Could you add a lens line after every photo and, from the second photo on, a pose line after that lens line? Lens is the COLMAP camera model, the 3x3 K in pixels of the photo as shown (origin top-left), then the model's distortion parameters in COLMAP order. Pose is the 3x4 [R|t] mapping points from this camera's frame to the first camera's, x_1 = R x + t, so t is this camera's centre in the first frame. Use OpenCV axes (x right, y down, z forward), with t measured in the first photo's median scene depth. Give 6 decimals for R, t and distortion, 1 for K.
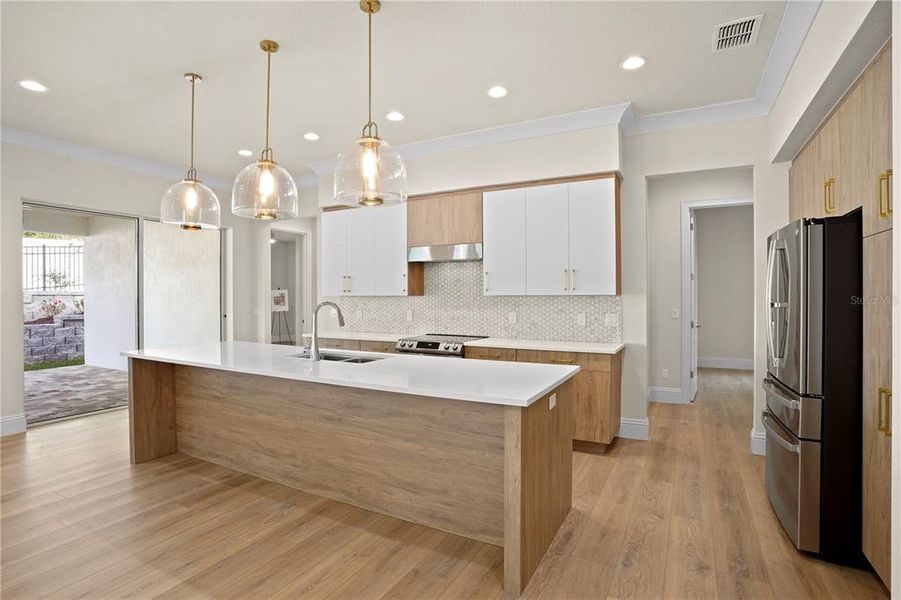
lens RADIAL K [[449.2, 0, 438.4], [0, 449.2, 300.0], [0, 0, 1]] dist [-0.058966, 0.014653]
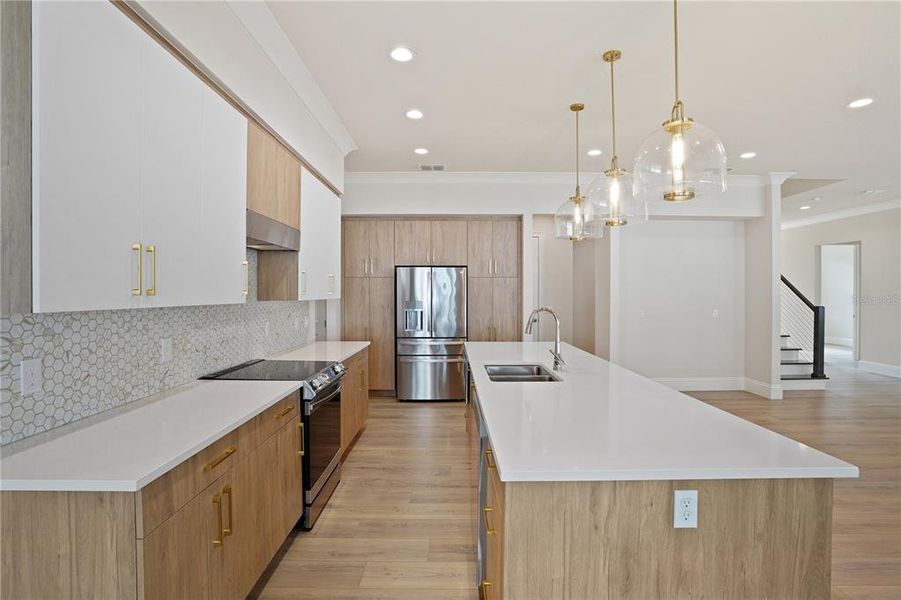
lens RADIAL K [[449.2, 0, 454.8], [0, 449.2, 297.5], [0, 0, 1]] dist [-0.058966, 0.014653]
pose [[-0.502491, -0.004973, 0.864568, -0.880981], [0.009627, 0.999889, 0.011346, -0.027760], [-0.864529, 0.014025, -0.502387, 1.493641]]
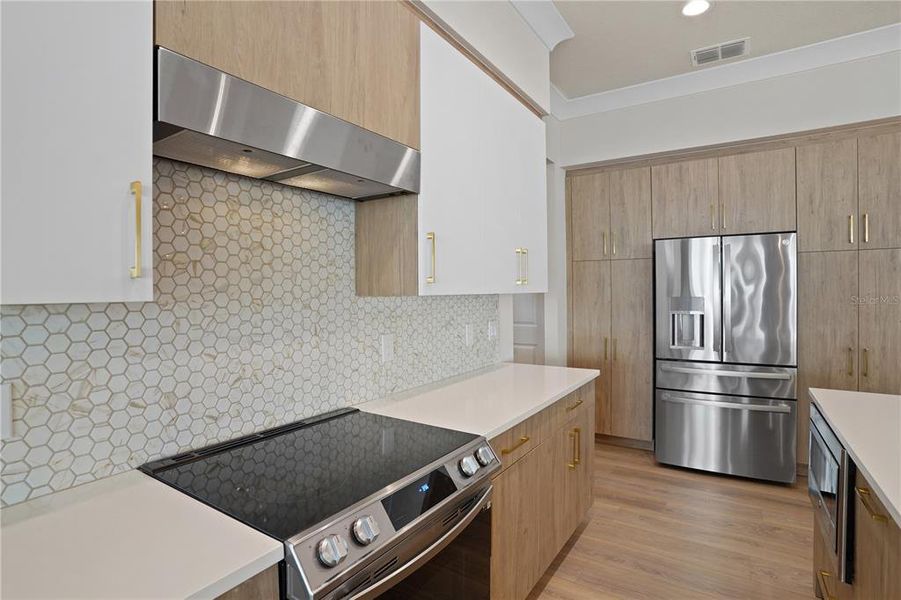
lens RADIAL K [[449.2, 0, 452.1], [0, 449.2, 295.1], [0, 0, 1]] dist [-0.058966, 0.014653]
pose [[0.057914, -0.006191, 0.998302, -0.342773], [0.017564, 0.999832, 0.005182, -0.015638], [-0.998167, 0.017234, 0.058013, 1.237595]]
